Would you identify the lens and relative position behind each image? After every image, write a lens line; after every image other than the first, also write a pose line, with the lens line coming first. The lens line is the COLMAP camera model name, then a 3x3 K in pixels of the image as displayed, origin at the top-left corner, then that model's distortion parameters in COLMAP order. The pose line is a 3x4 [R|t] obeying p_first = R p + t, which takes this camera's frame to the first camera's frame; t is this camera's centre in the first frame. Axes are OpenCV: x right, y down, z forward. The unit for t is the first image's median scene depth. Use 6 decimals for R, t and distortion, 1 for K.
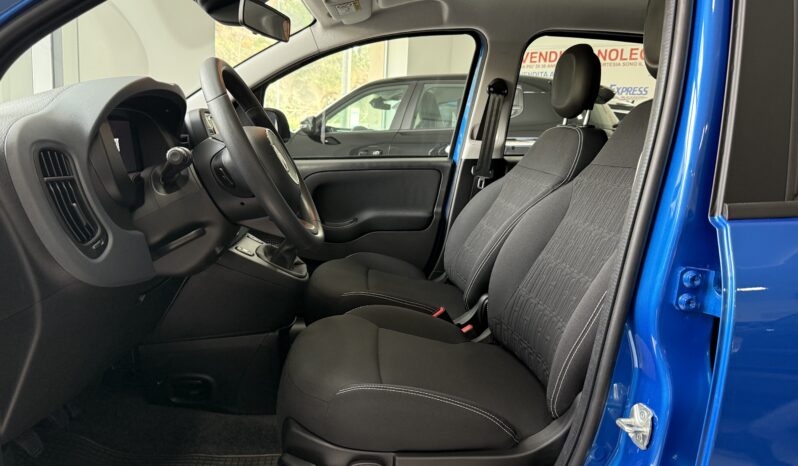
lens RADIAL K [[567.4, 0, 404.9], [0, 567.4, 232.5], [0, 0, 1]] dist [0.046579, -0.056794]
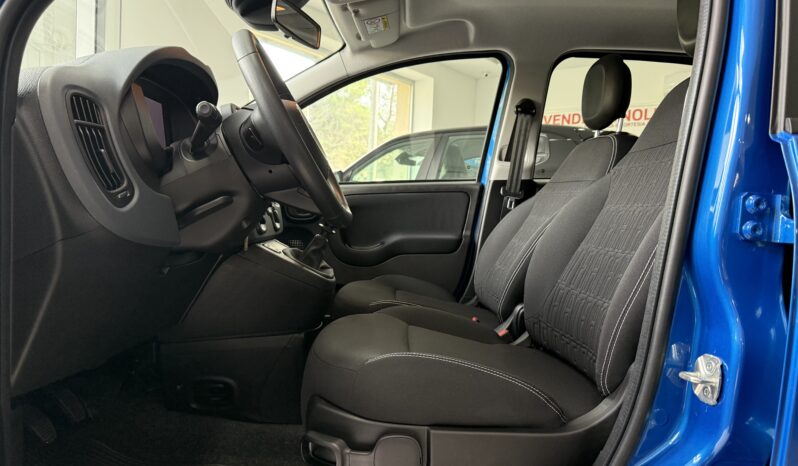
lens RADIAL K [[567.4, 0, 400.1], [0, 567.4, 237.4], [0, 0, 1]] dist [0.046579, -0.056794]
pose [[0.998594, -0.010031, -0.052061, -0.010830], [0.003458, 0.992172, -0.124832, 0.158767], [0.052906, 0.124477, 0.990811, 0.048046]]
